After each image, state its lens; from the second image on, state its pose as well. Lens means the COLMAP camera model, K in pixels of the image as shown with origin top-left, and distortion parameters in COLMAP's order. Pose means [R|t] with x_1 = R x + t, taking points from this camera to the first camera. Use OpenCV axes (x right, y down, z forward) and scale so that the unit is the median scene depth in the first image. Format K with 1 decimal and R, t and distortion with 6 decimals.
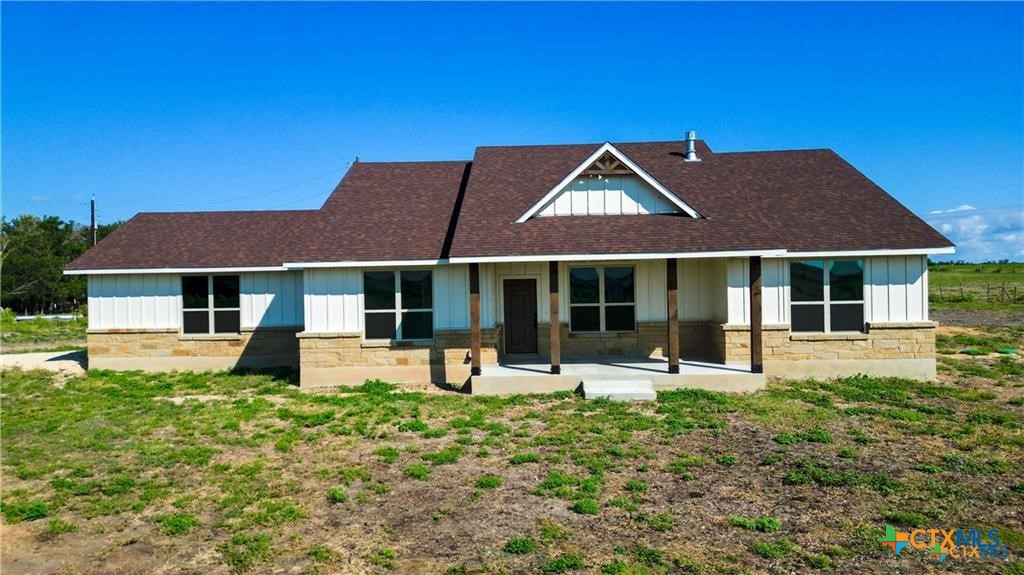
lens RADIAL K [[700.0, 0, 512.0], [0, 700.0, 287.5], [0, 0, 1]] dist [0.063315, -0.069070]
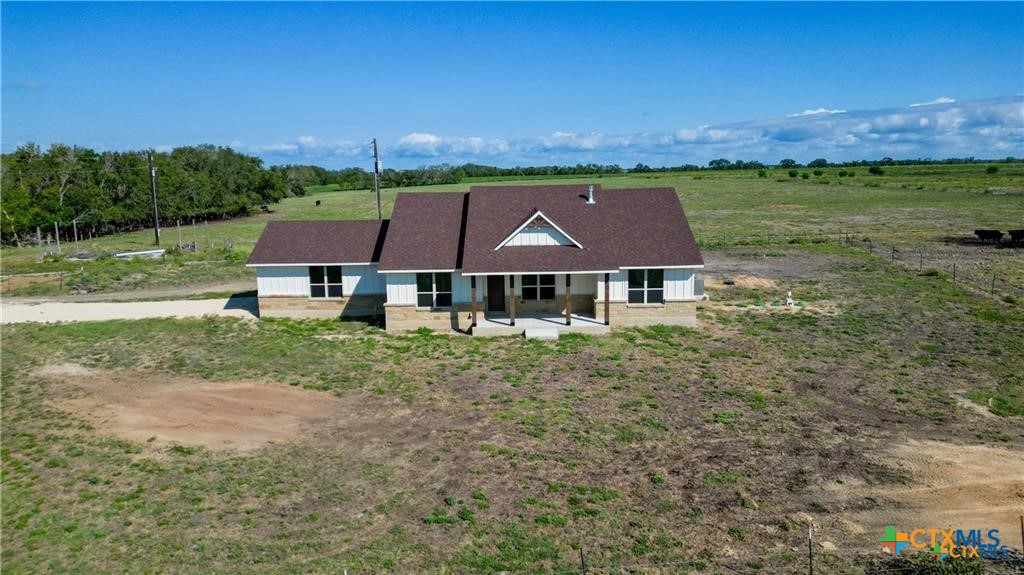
lens RADIAL K [[700.0, 0, 512.0], [0, 700.0, 287.5], [0, 0, 1]] dist [0.063315, -0.069070]
pose [[0.999508, -0.002824, 0.031248, -0.004145], [-0.001900, 0.988664, 0.150135, -0.285751], [-0.031318, -0.150120, 0.988172, -0.986930]]
